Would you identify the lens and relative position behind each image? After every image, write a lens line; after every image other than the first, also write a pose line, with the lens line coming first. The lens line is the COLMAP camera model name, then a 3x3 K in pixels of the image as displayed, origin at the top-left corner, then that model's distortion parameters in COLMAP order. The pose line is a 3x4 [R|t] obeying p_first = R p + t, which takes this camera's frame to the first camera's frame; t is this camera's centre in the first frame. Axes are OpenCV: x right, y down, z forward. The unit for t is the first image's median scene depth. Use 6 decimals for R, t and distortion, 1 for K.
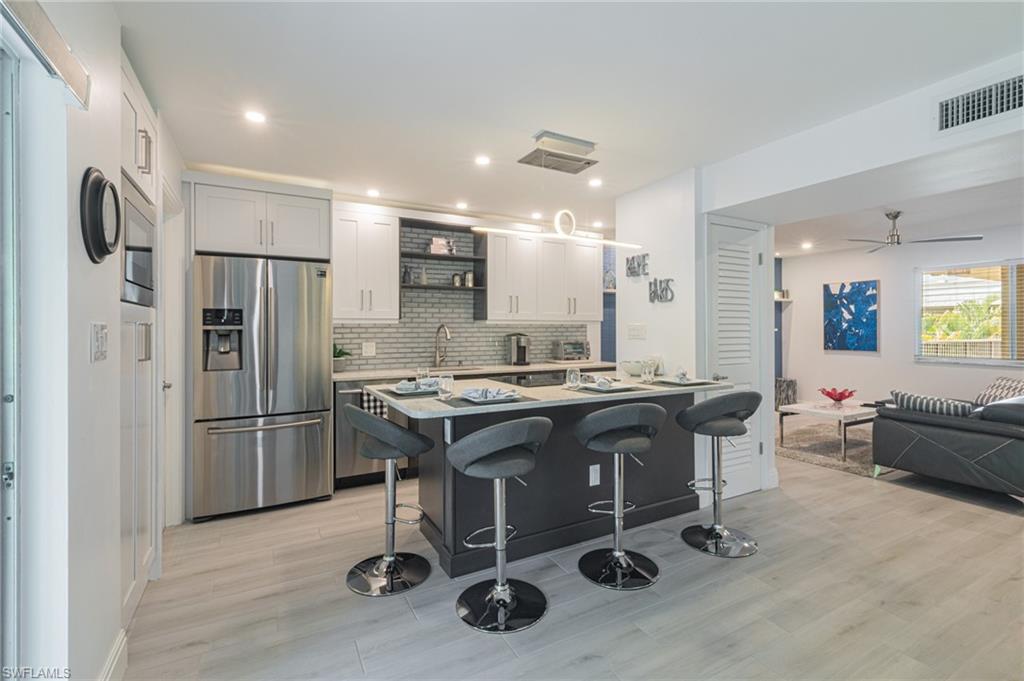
lens RADIAL K [[472.3, 0, 549.3], [0, 472.3, 331.9], [0, 0, 1]] dist [0.005639, 0.000541]
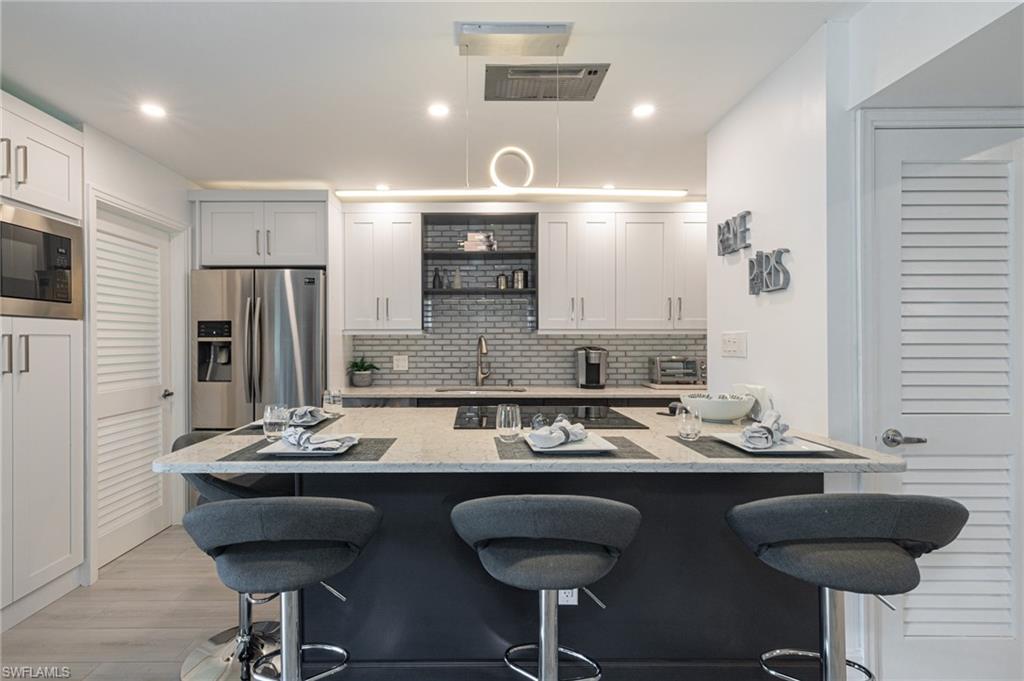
lens RADIAL K [[472.3, 0, 480.2], [0, 472.3, 344.3], [0, 0, 1]] dist [0.005639, 0.000541]
pose [[0.847163, 0.004895, -0.531311, 0.191684], [-0.003902, 0.999988, 0.002991, -0.002437], [0.531319, -0.000461, 0.847171, 0.259952]]
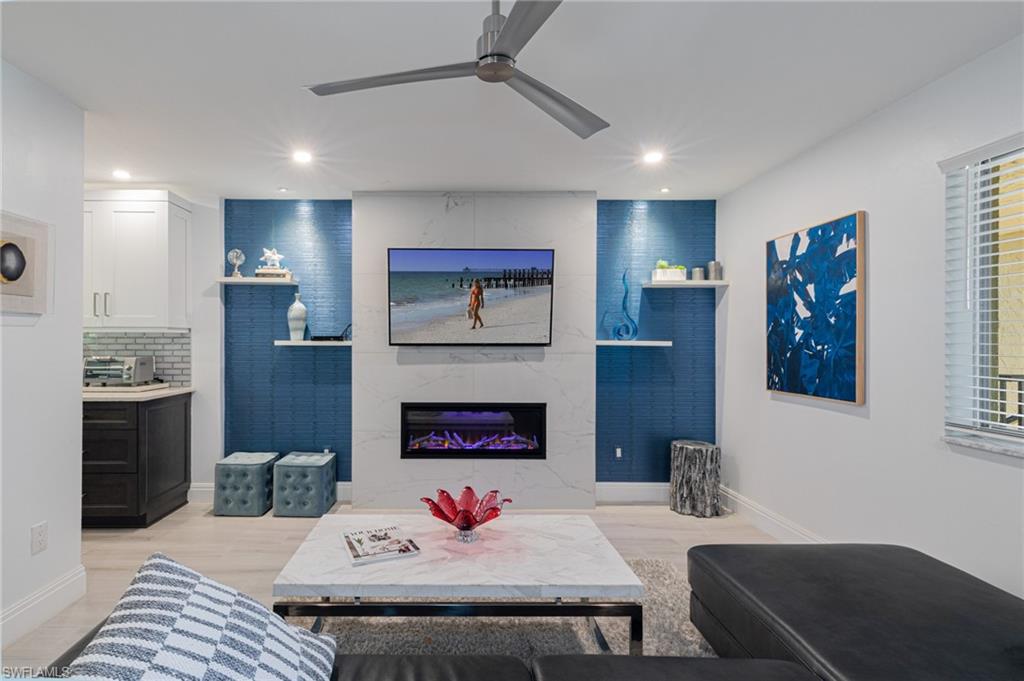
lens RADIAL K [[472.3, 0, 482.9], [0, 472.3, 340.3], [0, 0, 1]] dist [0.005639, 0.000541]
pose [[0.860000, 0.005057, -0.510270, 0.895819], [-0.008094, 0.999960, -0.003731, -0.006884], [0.510231, 0.007339, 0.860006, 0.751937]]
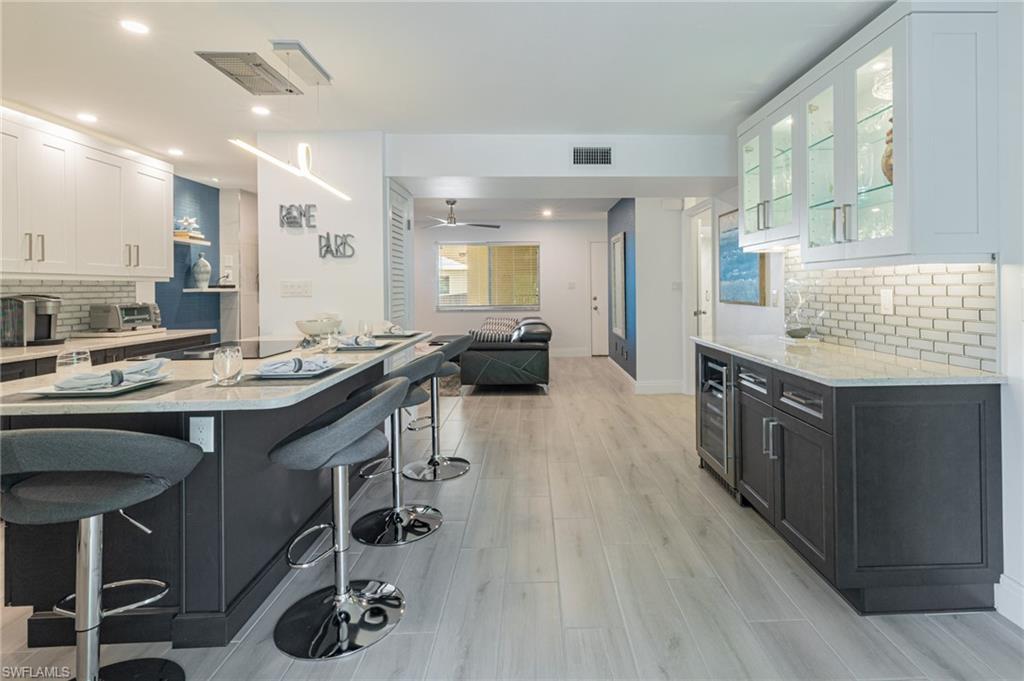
lens RADIAL K [[451.1, 0, 535.3], [0, 451.1, 284.7], [0, 0, 1]] dist [0.018057, 0.000353]
pose [[0.515043, 0.001678, 0.857163, -0.257328], [0.015572, 0.999815, -0.011314, 0.007478], [-0.857023, 0.019175, 0.514922, 0.126930]]
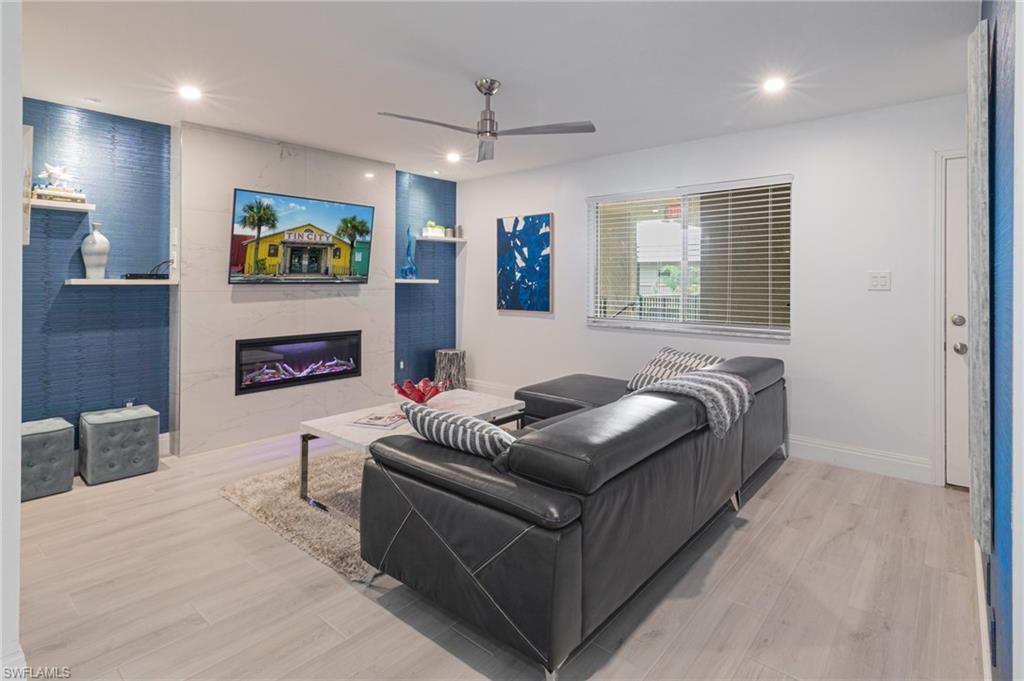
lens RADIAL K [[532.1, 0, 531.0], [0, 532.1, 283.7], [0, 0, 1]] dist [0.006579, 0.000077]
pose [[0.935436, 0.003764, 0.353477, 0.533937], [-0.003938, 0.999992, -0.000227, -0.002227], [-0.353475, -0.001179, 0.935443, 0.352087]]
